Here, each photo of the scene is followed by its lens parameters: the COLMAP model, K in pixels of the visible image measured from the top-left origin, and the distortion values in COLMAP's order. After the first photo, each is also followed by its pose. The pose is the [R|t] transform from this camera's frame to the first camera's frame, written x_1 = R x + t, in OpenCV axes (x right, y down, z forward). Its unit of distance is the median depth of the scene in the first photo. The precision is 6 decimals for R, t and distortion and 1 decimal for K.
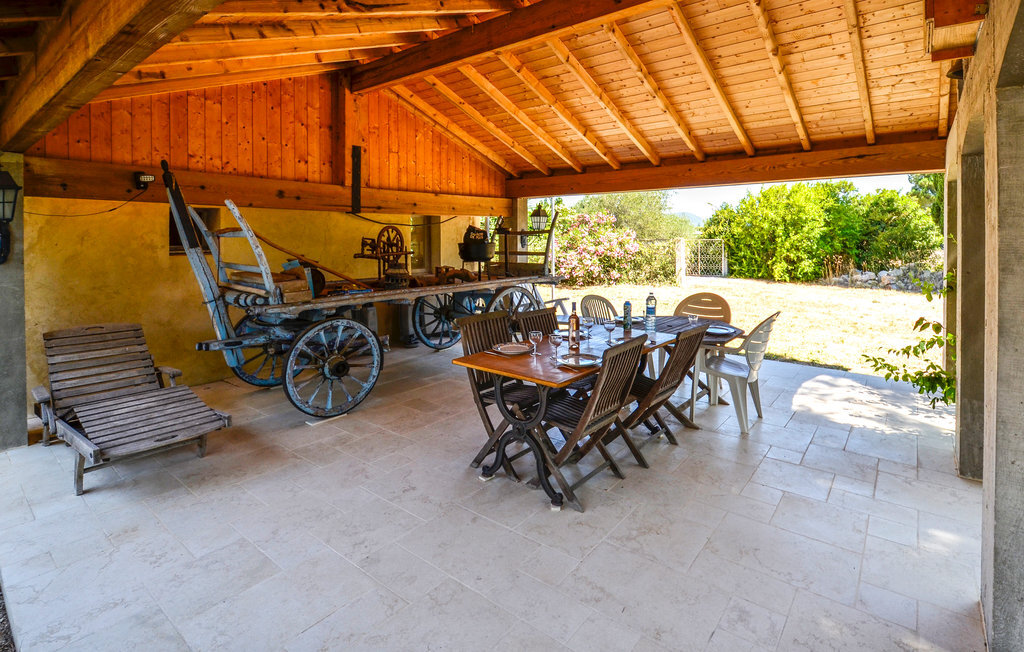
lens RADIAL K [[514.7, 0, 525.5], [0, 514.7, 237.9], [0, 0, 1]] dist [-0.000810, -0.012531]
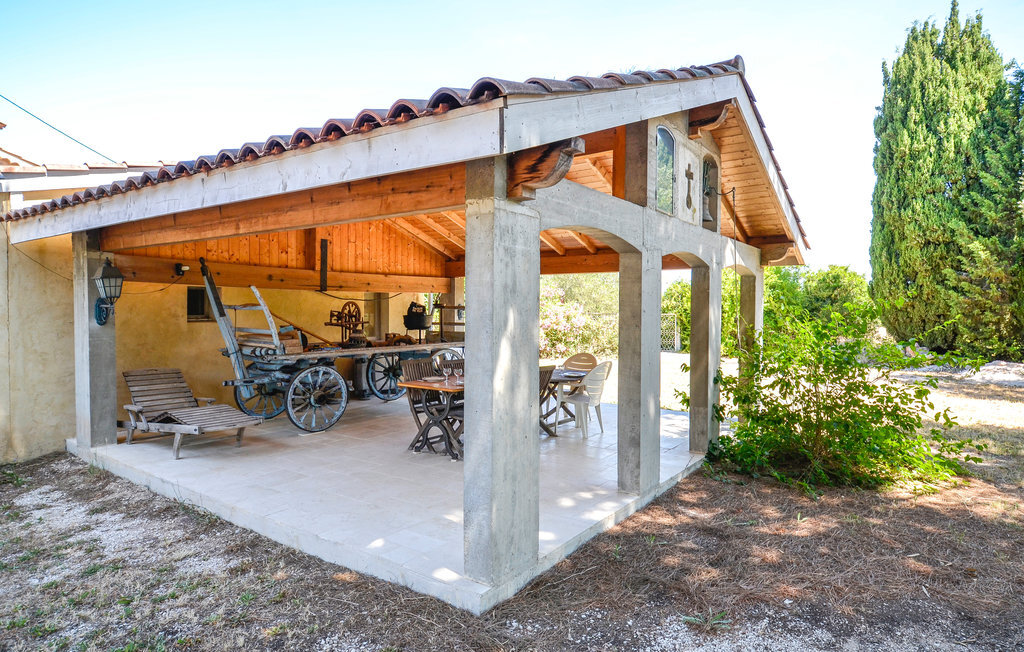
lens RADIAL K [[592.2, 0, 512.0], [0, 592.2, 326.0], [0, 0, 1]] dist [0.001606, 0.000185]
pose [[0.998907, 0.009587, 0.045758, 0.078245], [-0.010819, 0.999584, 0.026742, -0.005868], [-0.045483, -0.027208, 0.998595, -0.522507]]
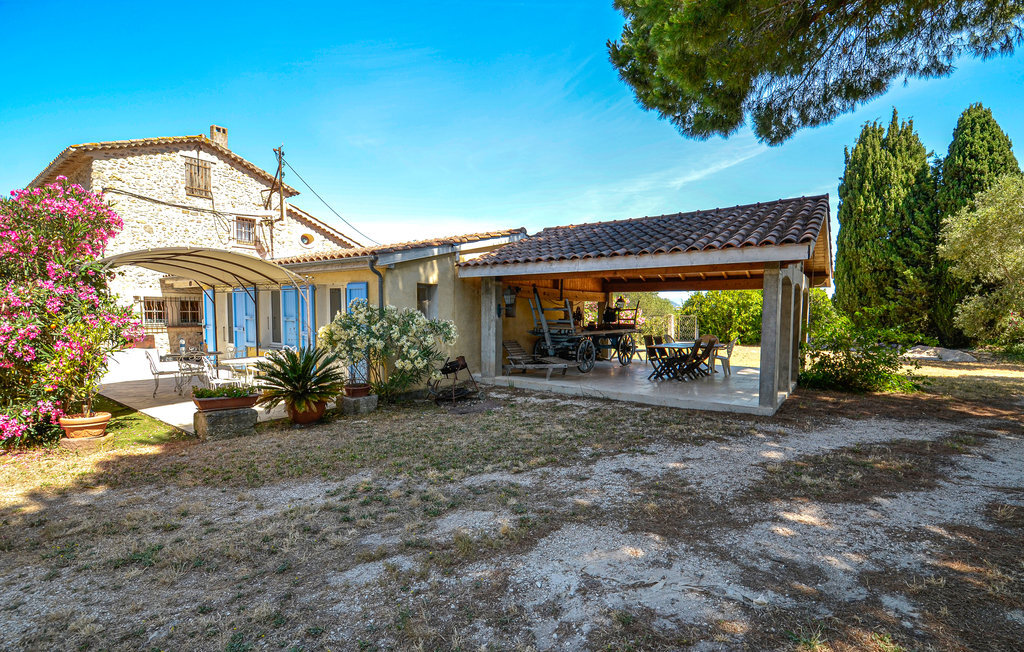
lens RADIAL K [[456.0, 0, 534.8], [0, 456.0, 336.5], [0, 0, 1]] dist [0.000179, 0.000033]
pose [[0.998666, 0.011572, 0.050328, -0.568210], [-0.014064, 0.998678, 0.049441, 0.014116], [-0.049690, -0.050083, 0.997508, -1.108582]]
